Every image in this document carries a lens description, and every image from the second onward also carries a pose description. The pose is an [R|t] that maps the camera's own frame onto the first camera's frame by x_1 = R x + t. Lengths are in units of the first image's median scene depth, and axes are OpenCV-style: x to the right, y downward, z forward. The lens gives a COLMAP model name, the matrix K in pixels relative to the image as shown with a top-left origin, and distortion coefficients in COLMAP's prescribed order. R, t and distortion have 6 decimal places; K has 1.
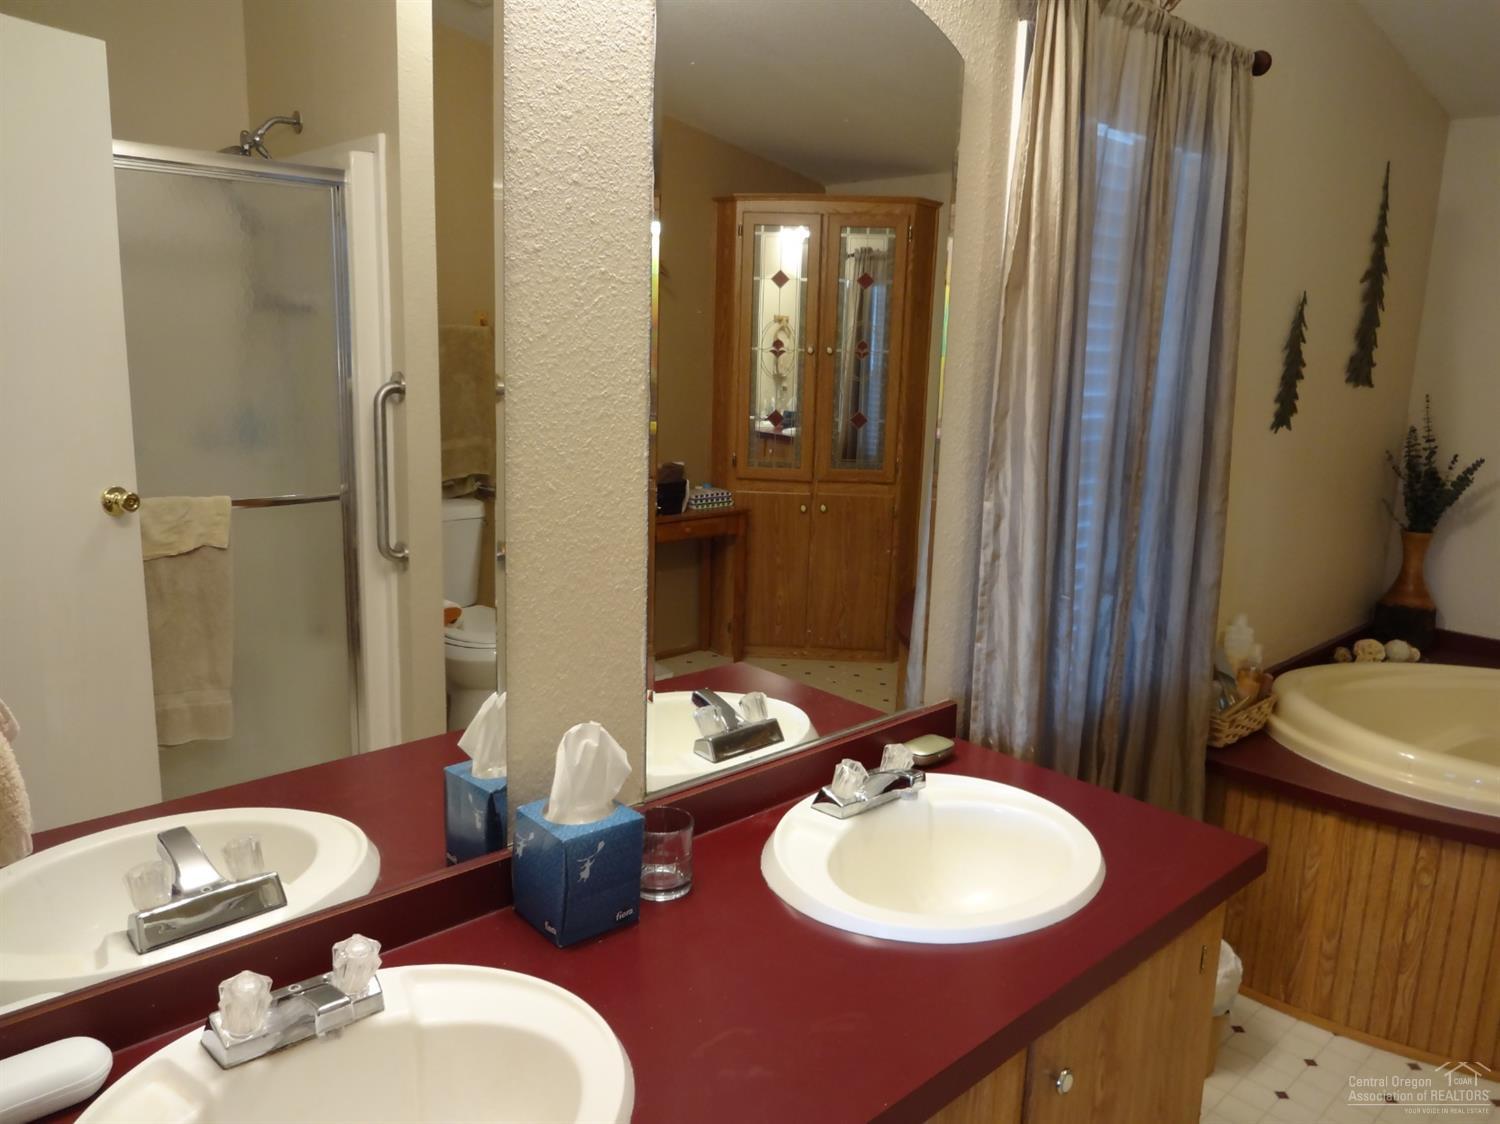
lens RADIAL K [[1147.1, 0, 745.7], [0, 1147.1, 567.0], [0, 0, 1]] dist [0.012142, -0.020695]
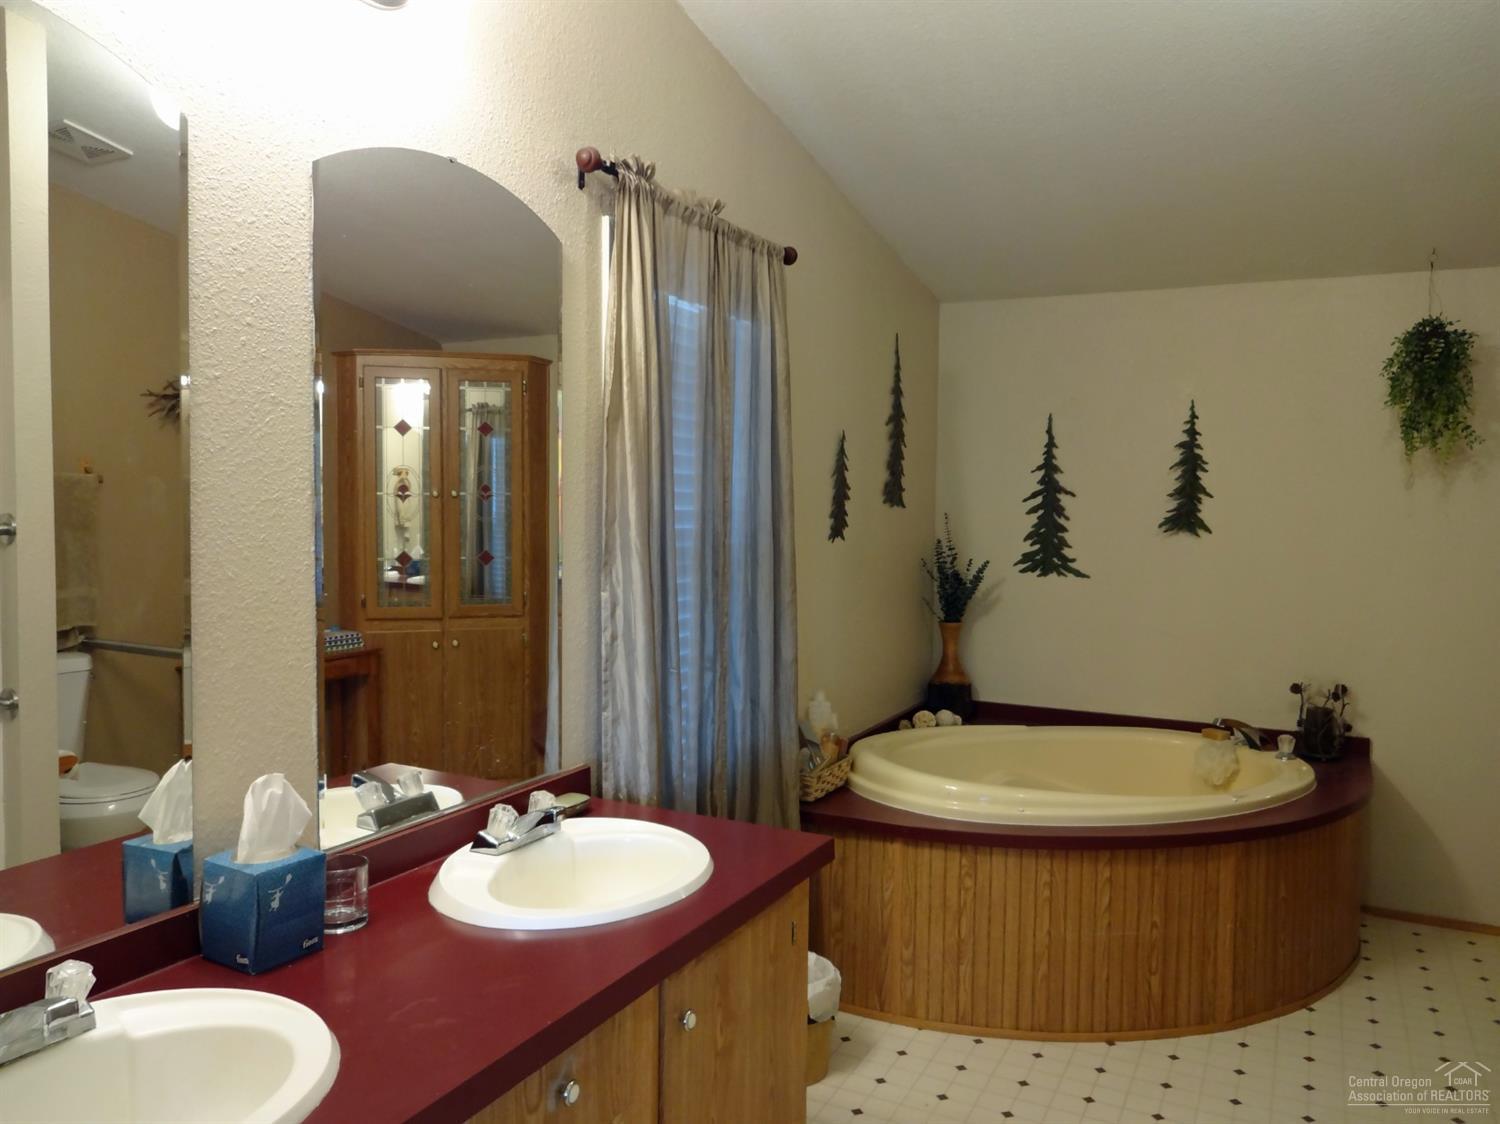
lens RADIAL K [[1147.1, 0, 745.7], [0, 1147.1, 567.0], [0, 0, 1]] dist [0.012142, -0.020695]
pose [[0.947072, -0.038704, 0.318680, -0.029208], [0.081229, 0.989293, -0.121248, 0.068399], [-0.310575, 0.140717, 0.940075, -0.169175]]
